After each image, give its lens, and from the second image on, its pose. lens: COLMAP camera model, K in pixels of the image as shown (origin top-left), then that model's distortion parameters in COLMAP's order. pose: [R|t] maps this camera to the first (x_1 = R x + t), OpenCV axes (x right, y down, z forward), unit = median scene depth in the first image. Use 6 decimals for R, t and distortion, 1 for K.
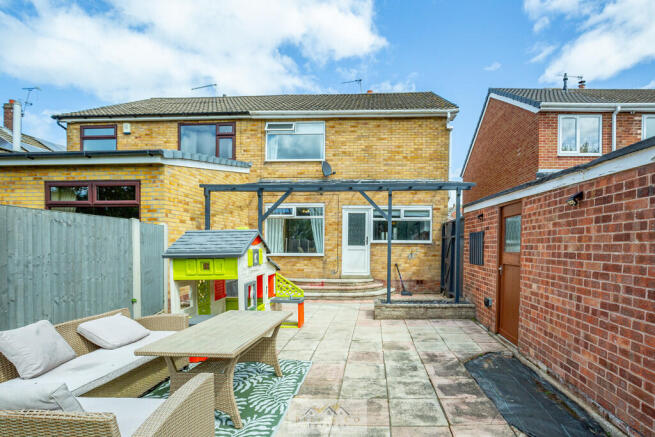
lens RADIAL K [[331.1, 0, 360.9], [0, 331.1, 248.4], [0, 0, 1]] dist [-0.030276, 0.002308]
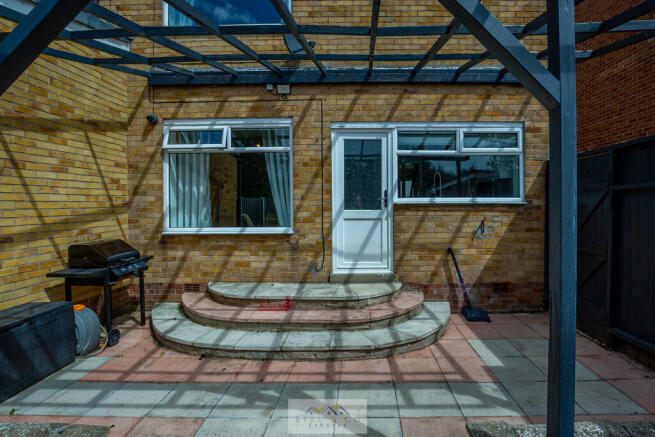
lens RADIAL K [[324.9, 0, 348.4], [0, 324.9, 211.2], [0, 0, 1]] dist [-0.033595, 0.003236]
pose [[0.999763, -0.011641, 0.018400, -0.042438], [0.011395, 0.999845, 0.013390, -0.013114], [-0.018553, -0.013178, 0.999741, 0.554558]]
